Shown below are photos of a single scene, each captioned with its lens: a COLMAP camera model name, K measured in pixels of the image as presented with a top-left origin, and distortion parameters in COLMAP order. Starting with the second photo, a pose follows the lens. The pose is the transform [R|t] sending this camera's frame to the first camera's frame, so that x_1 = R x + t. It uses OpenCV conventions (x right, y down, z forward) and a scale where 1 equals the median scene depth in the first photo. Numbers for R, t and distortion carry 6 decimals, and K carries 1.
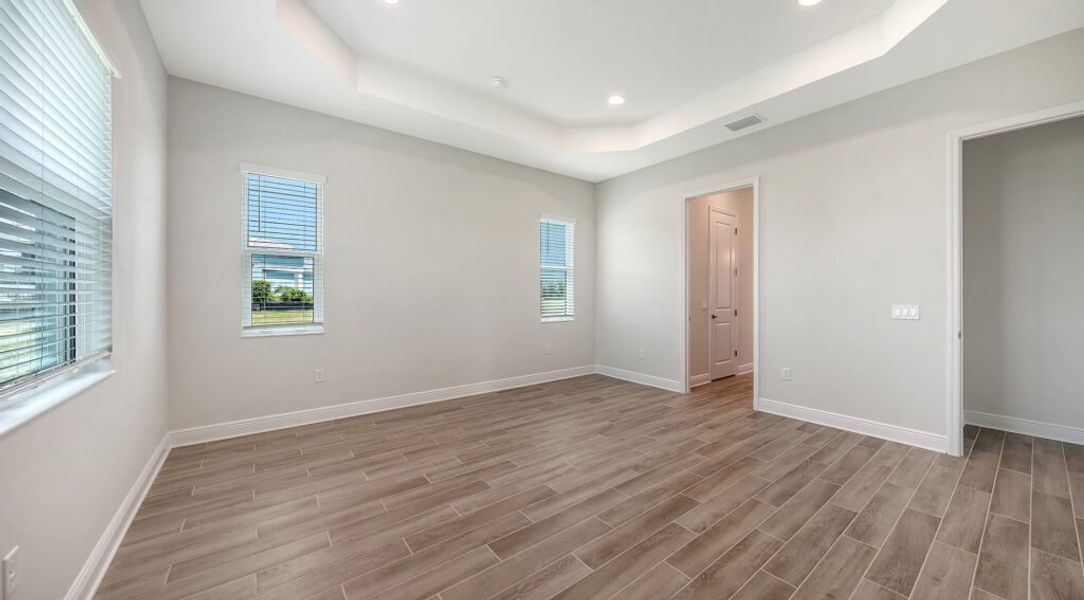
lens RADIAL K [[375.8, 0, 542.0], [0, 375.8, 300.0], [0, 0, 1]] dist [-0.000240, -0.000025]
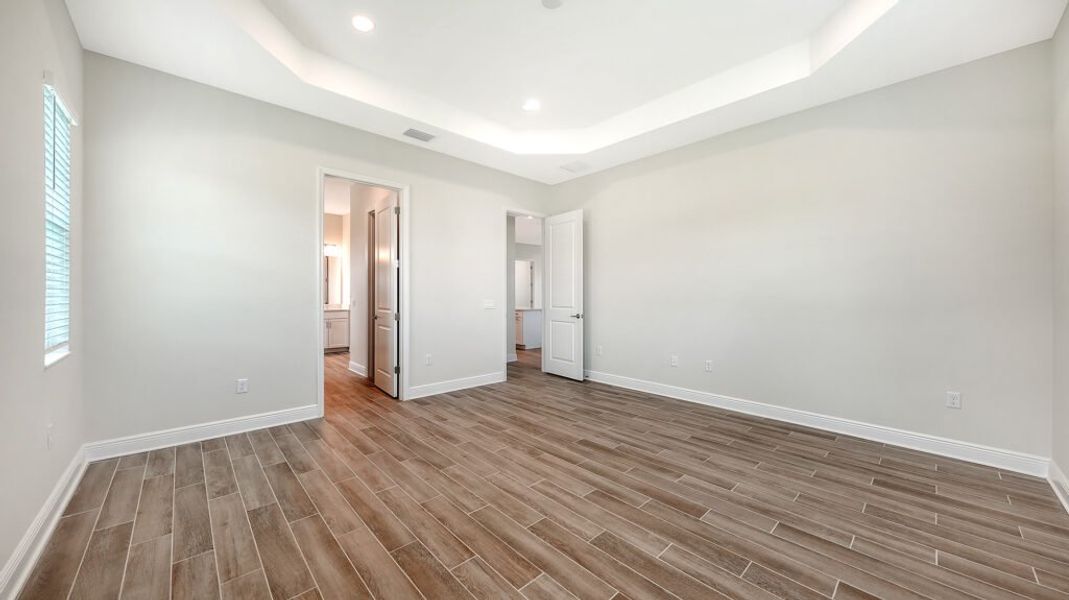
lens RADIAL K [[382.7, 0, 541.2], [0, 382.7, 294.5], [0, 0, 1]] dist [-0.000658, -0.000058]
pose [[-0.113856, -0.003415, 0.993491, -0.806762], [0.009972, 0.999940, 0.004580, -0.017403], [-0.993447, 0.010429, -0.113815, 1.049928]]
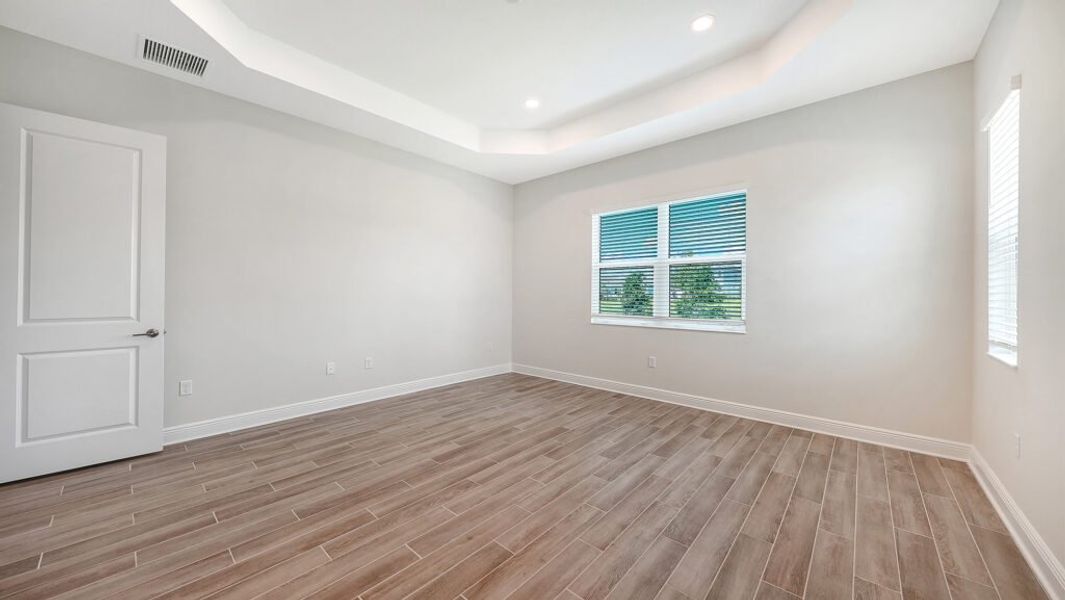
lens RADIAL K [[371.9, 0, 532.5], [0, 371.9, 300.0], [0, 0, 1]] dist [-0.000505, -0.000022]
pose [[-0.979918, -0.002672, -0.199384, 0.266777], [-0.008690, 0.999532, 0.029313, -0.025013], [0.199213, 0.030457, -0.979483, 1.805232]]
